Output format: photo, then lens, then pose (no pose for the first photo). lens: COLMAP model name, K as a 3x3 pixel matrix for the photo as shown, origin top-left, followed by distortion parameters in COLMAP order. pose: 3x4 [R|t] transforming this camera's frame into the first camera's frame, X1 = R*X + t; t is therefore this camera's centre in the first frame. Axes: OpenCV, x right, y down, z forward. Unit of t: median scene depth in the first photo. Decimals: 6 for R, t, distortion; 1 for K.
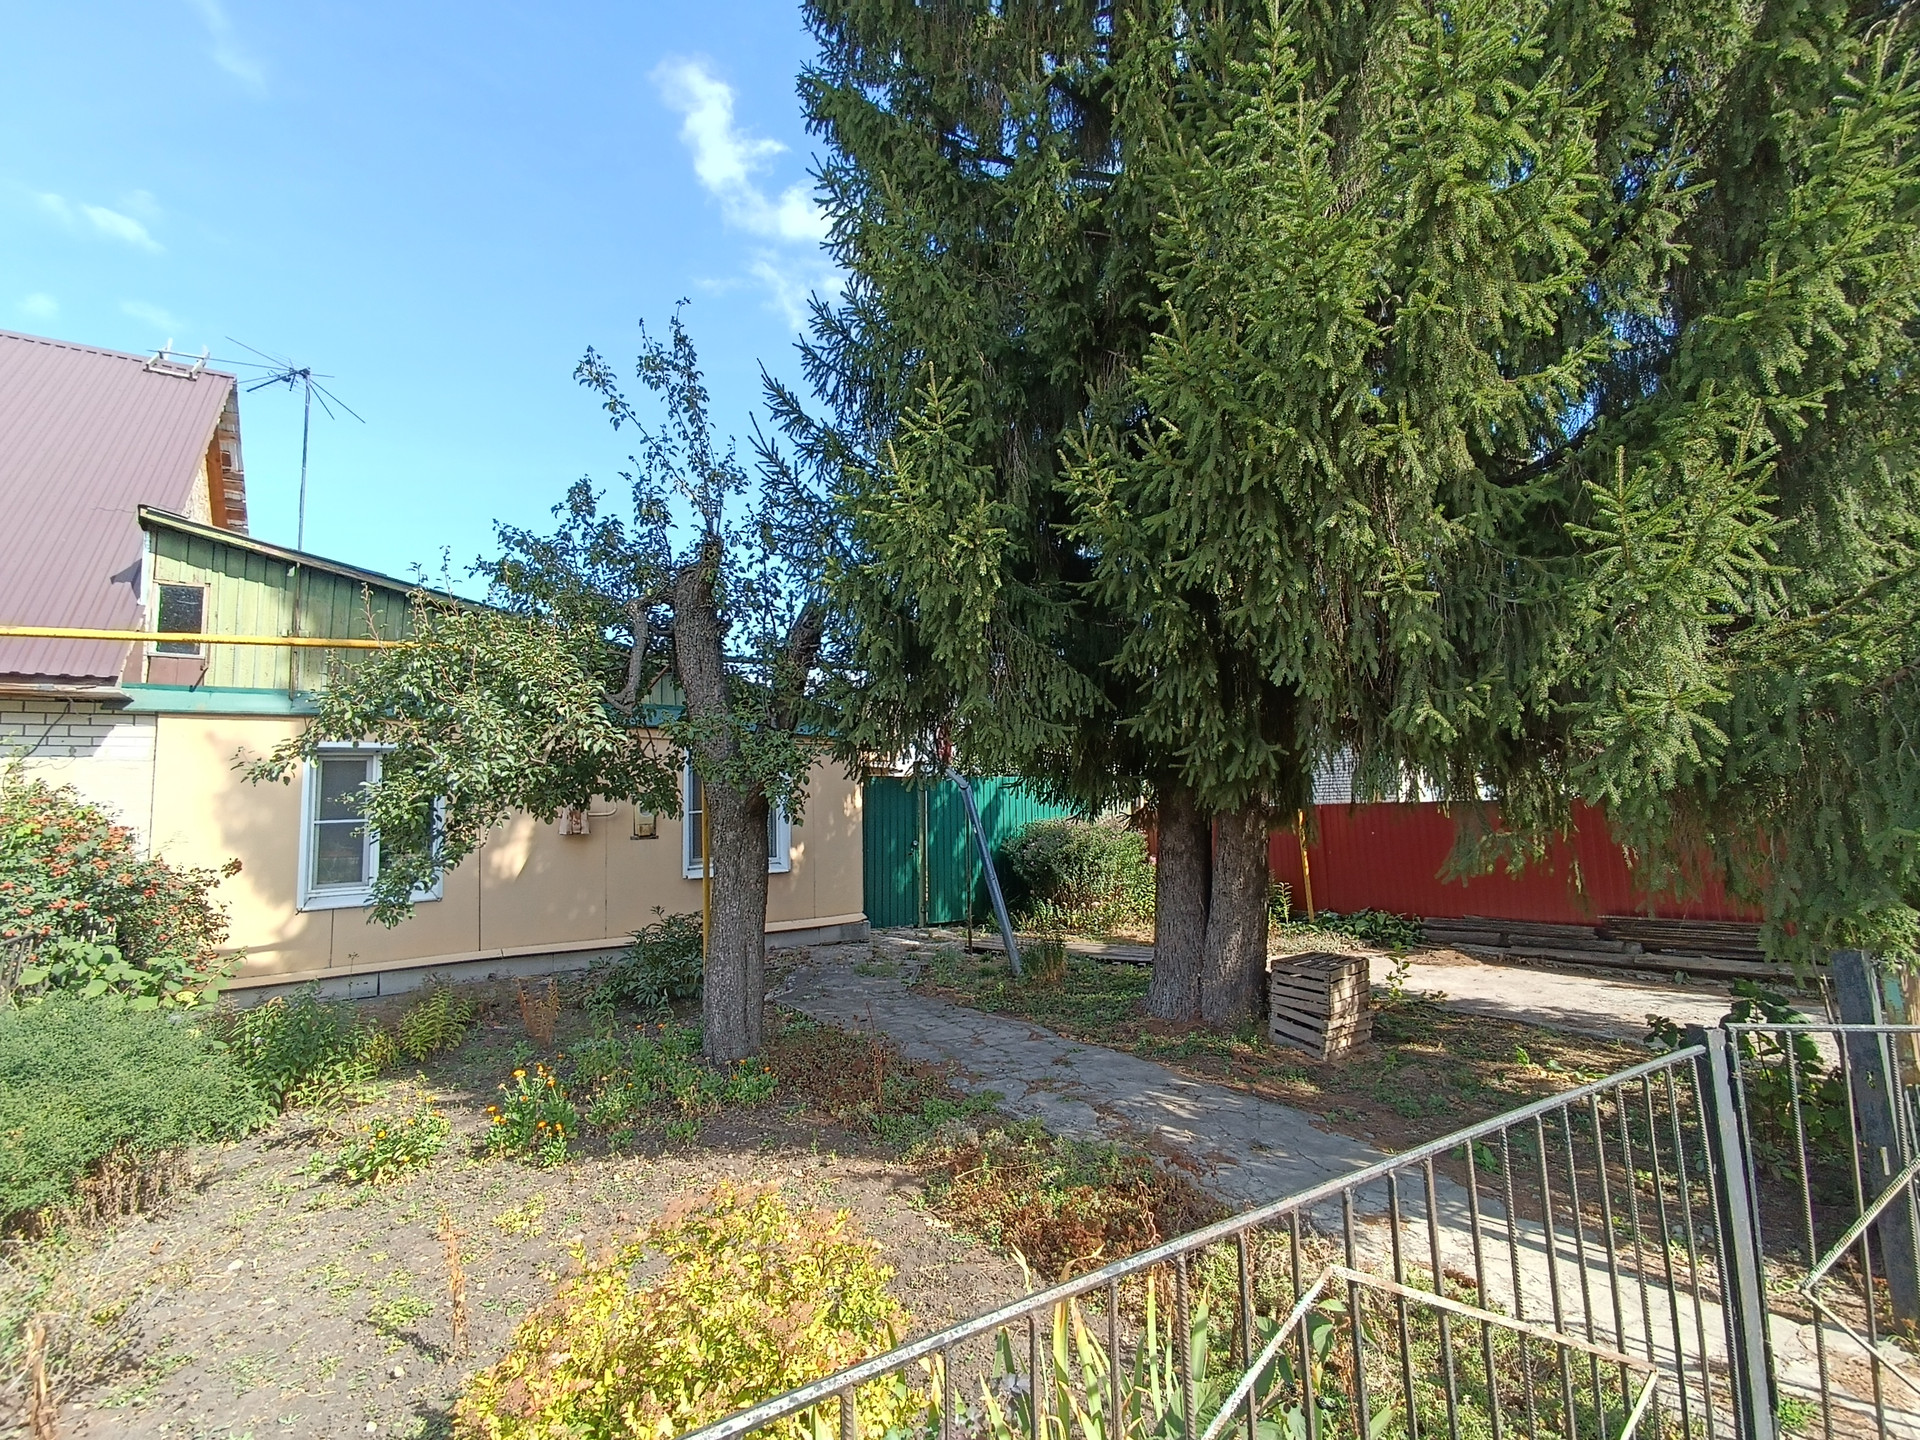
lens RADIAL K [[874.3, 0, 963.5], [0, 874.3, 712.0], [0, 0, 1]] dist [-0.020933, 0.022925]
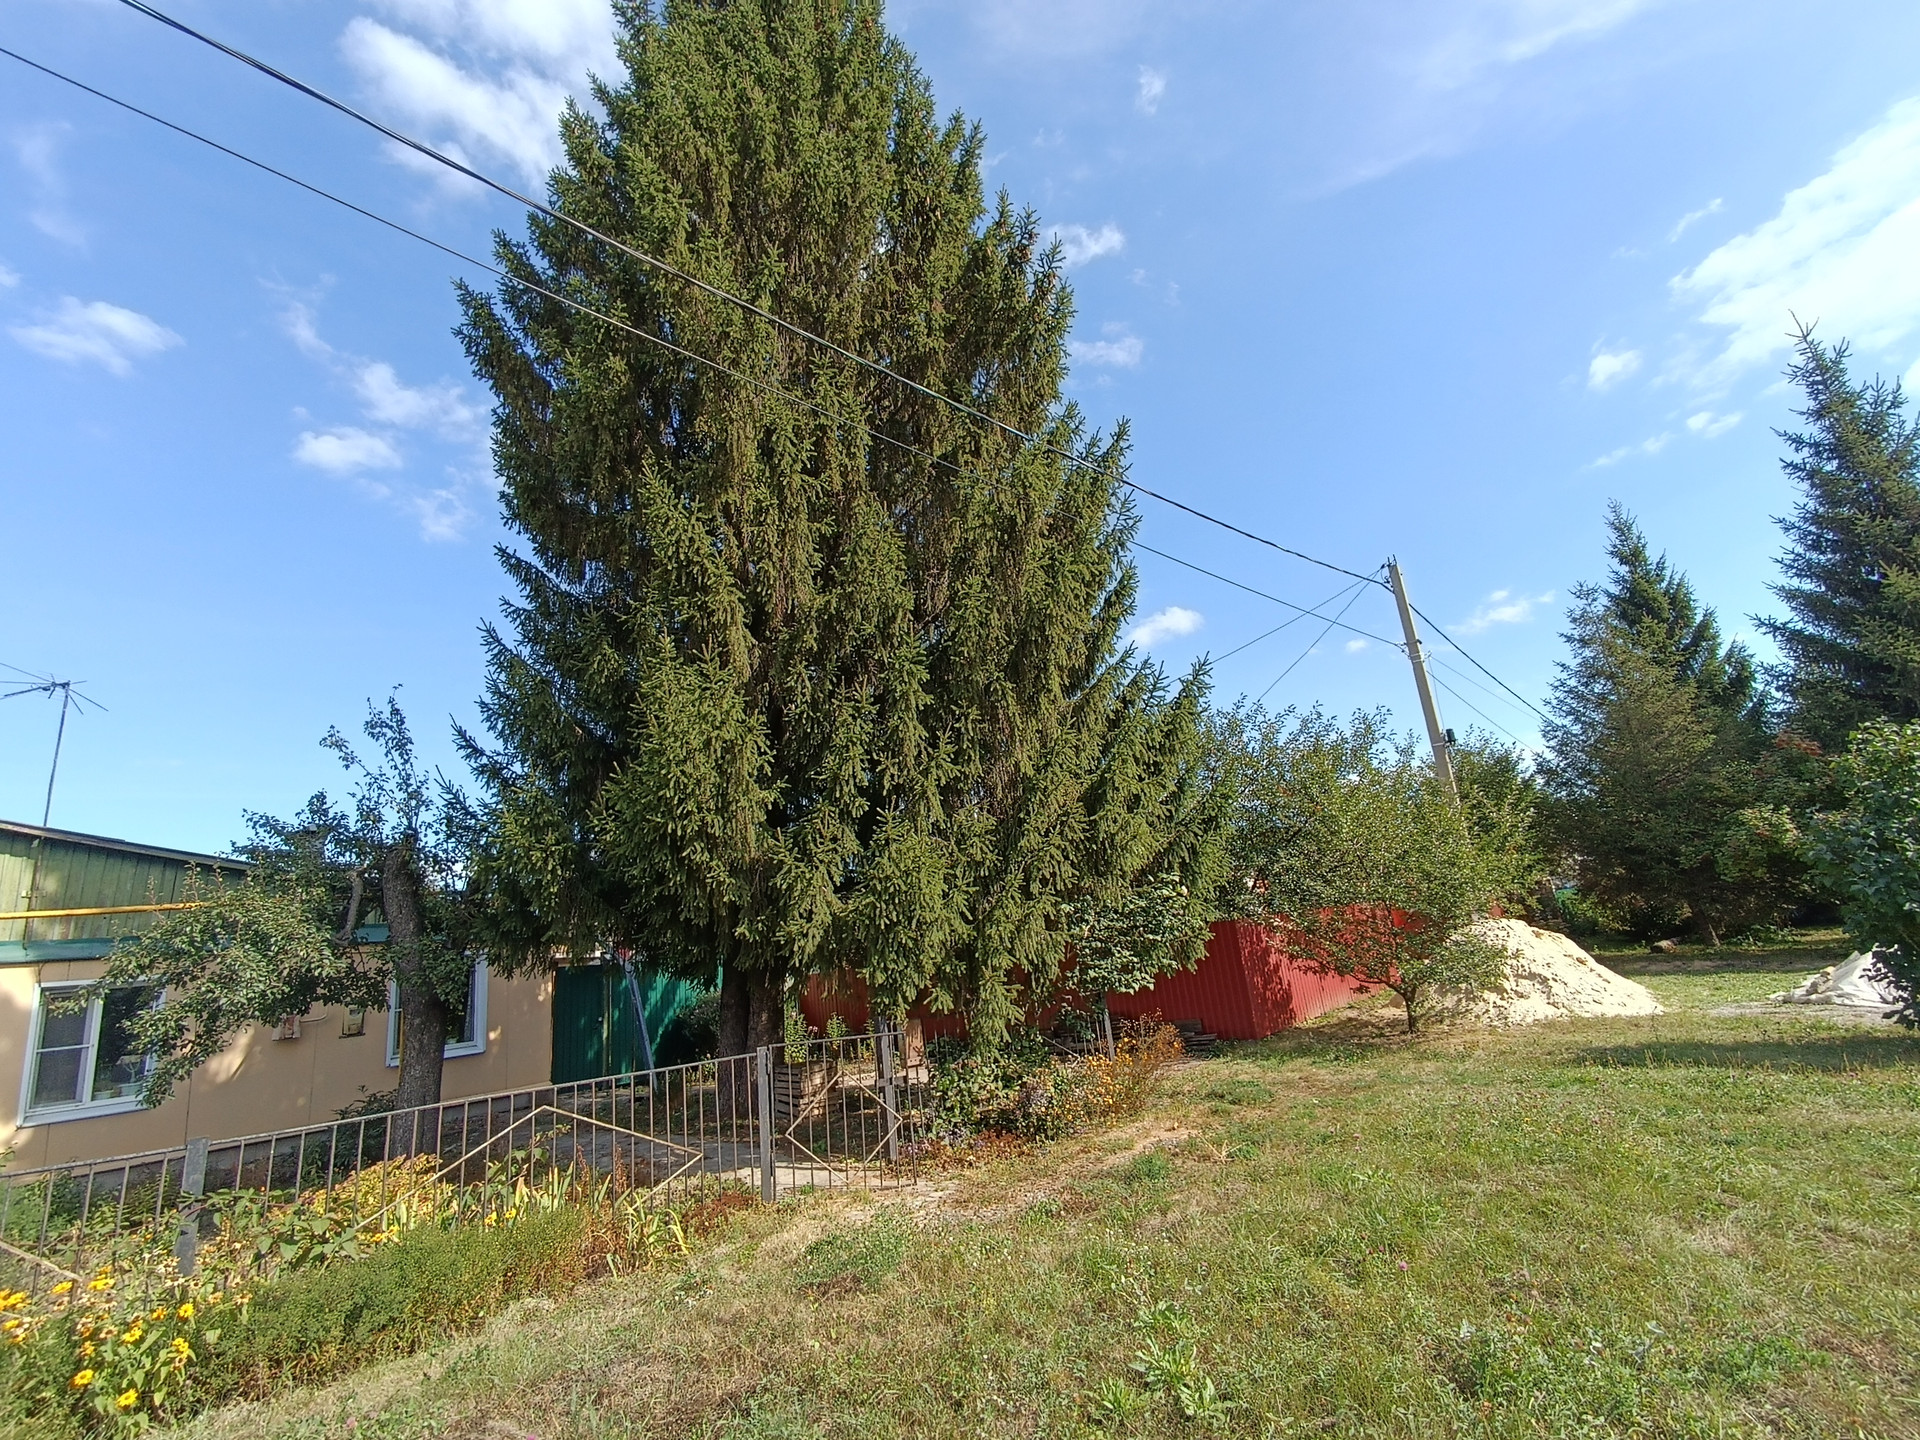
lens RADIAL K [[874.3, 0, 963.5], [0, 874.3, 712.0], [0, 0, 1]] dist [-0.020933, 0.022925]
pose [[0.968669, -0.019042, 0.247623, 0.297954], [0.061979, 0.984044, -0.166780, -0.079156], [-0.240496, 0.176902, 0.954394, -0.798387]]
